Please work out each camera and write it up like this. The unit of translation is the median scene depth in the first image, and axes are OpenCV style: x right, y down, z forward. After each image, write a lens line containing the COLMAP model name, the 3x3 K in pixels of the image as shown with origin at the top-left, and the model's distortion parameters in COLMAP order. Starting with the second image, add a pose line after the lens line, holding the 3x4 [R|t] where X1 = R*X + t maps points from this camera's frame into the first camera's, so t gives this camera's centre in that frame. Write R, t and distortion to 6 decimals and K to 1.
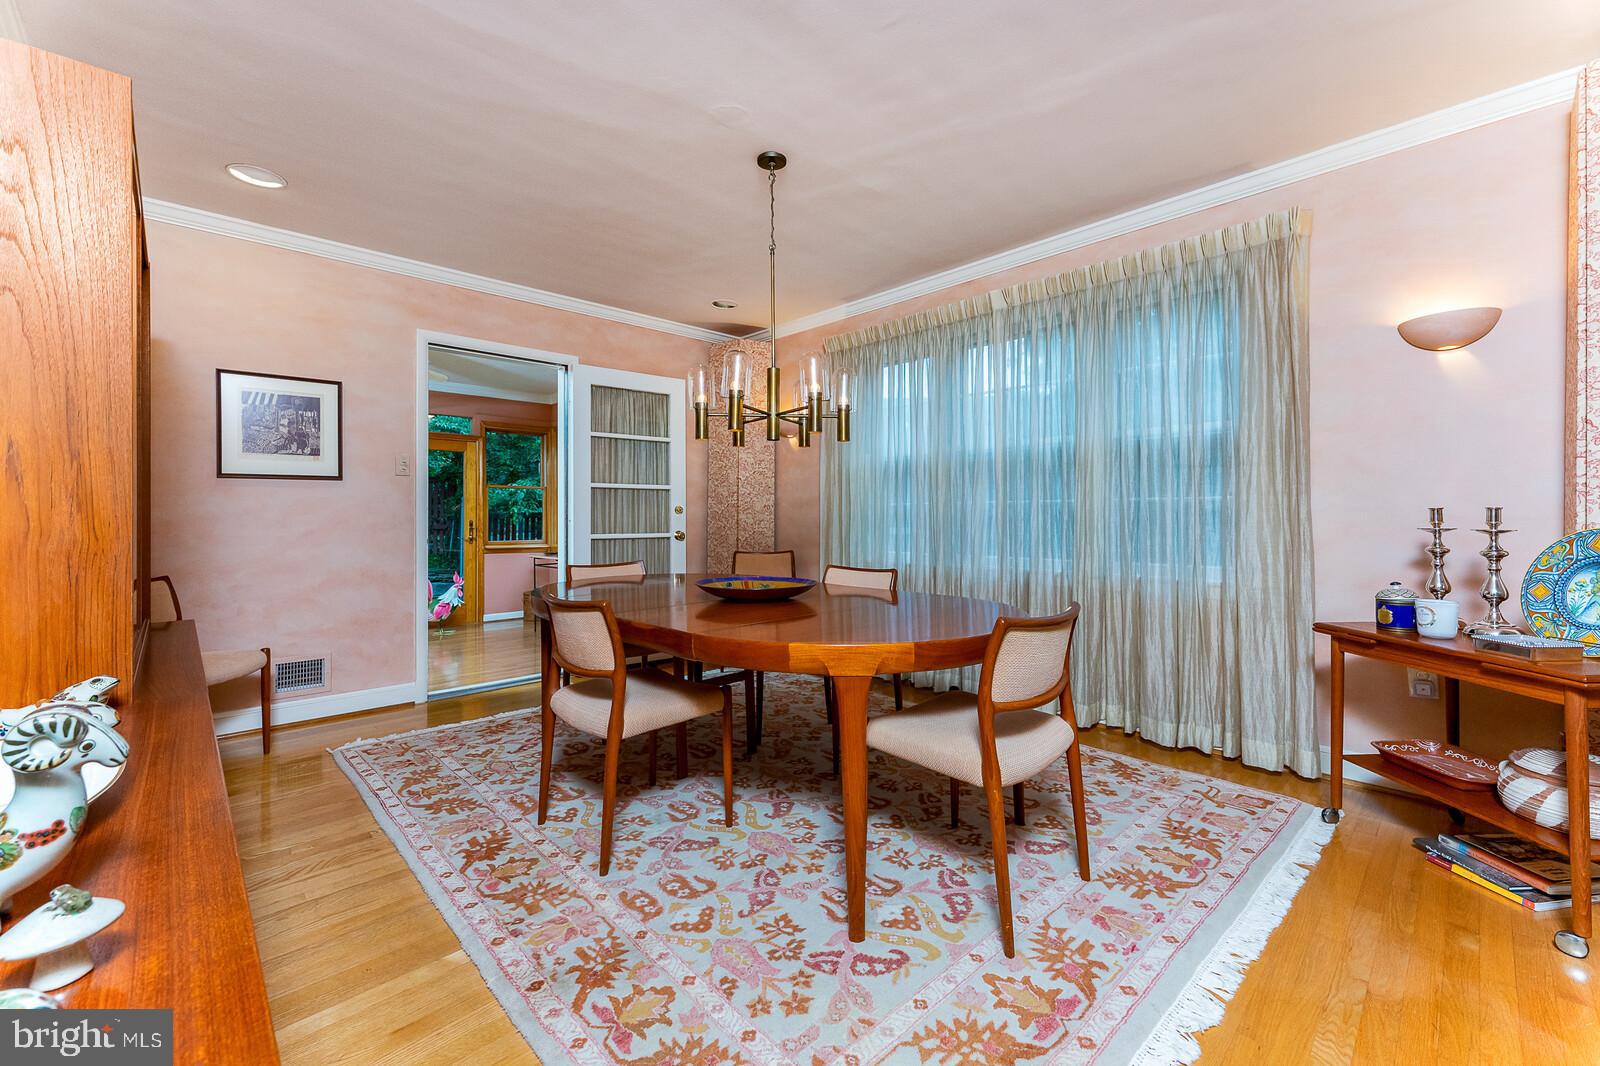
lens RADIAL K [[644.2, 0, 799.6], [0, 644.2, 523.6], [0, 0, 1]] dist [-0.016010, -0.000220]
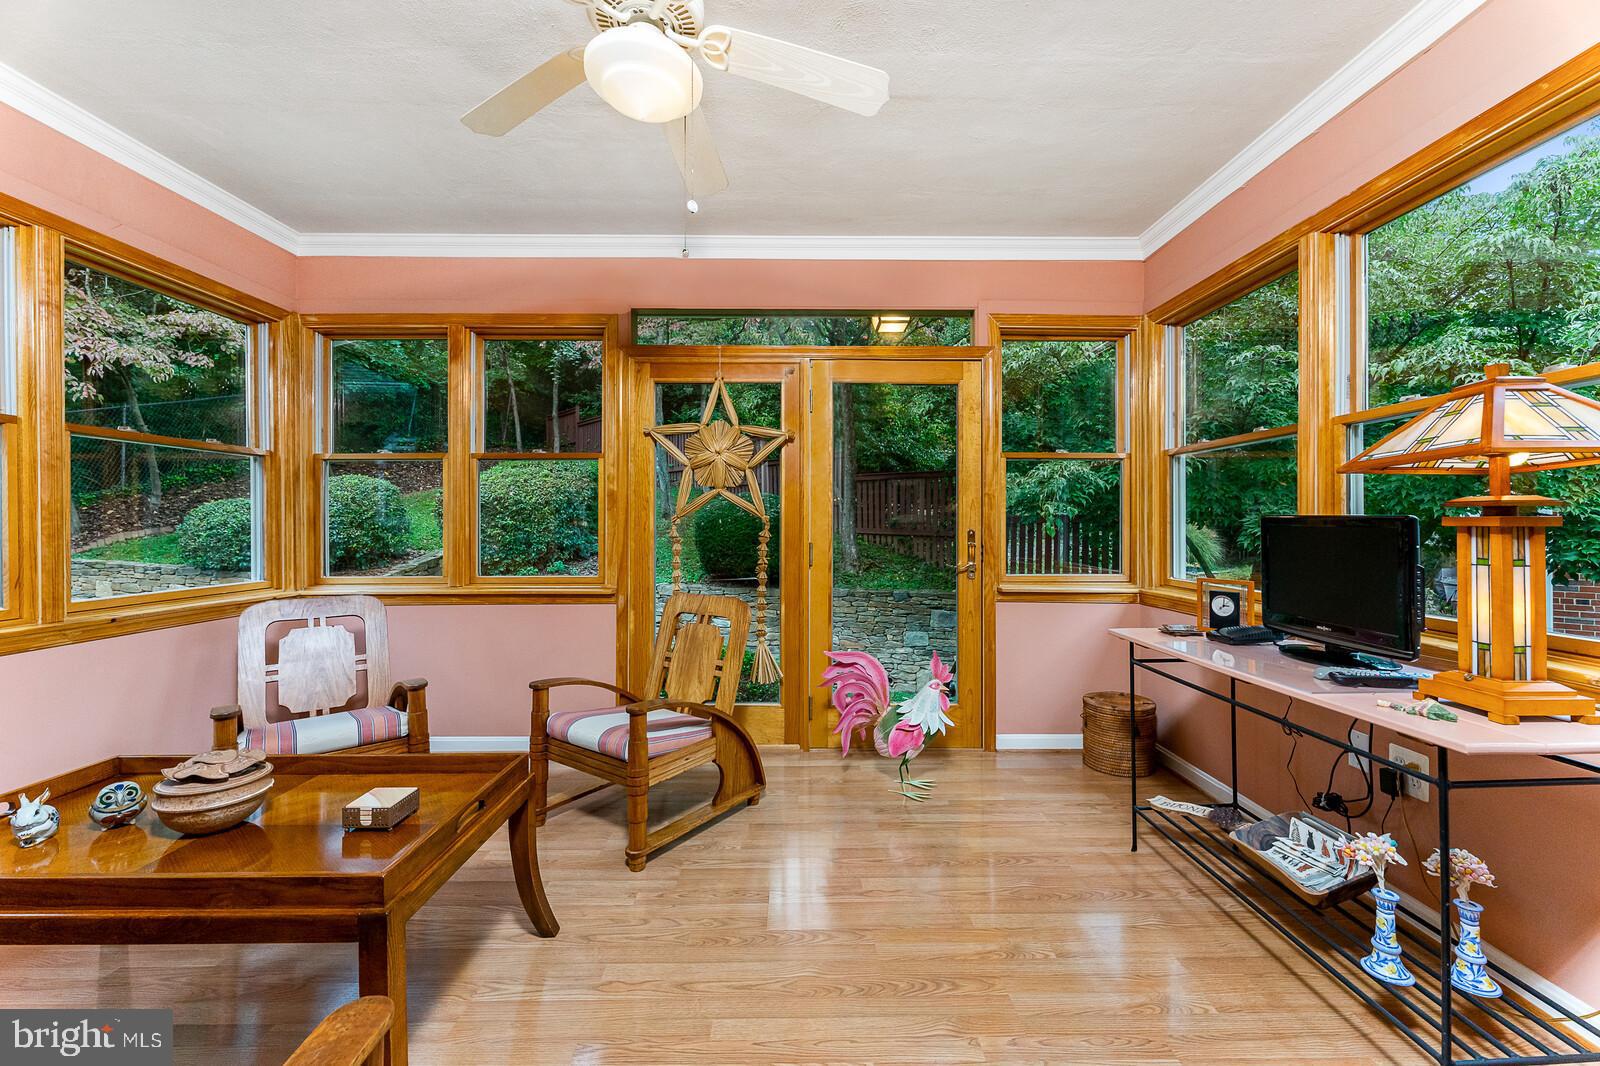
lens RADIAL K [[644.2, 0, 802.5], [0, 644.2, 532.1], [0, 0, 1]] dist [-0.016010, -0.000220]
pose [[0.745252, 0.007225, -0.666743, -0.282629], [-0.010616, 0.999943, -0.001030, 0.000000], [0.666698, 0.007845, 0.745287, 0.547824]]
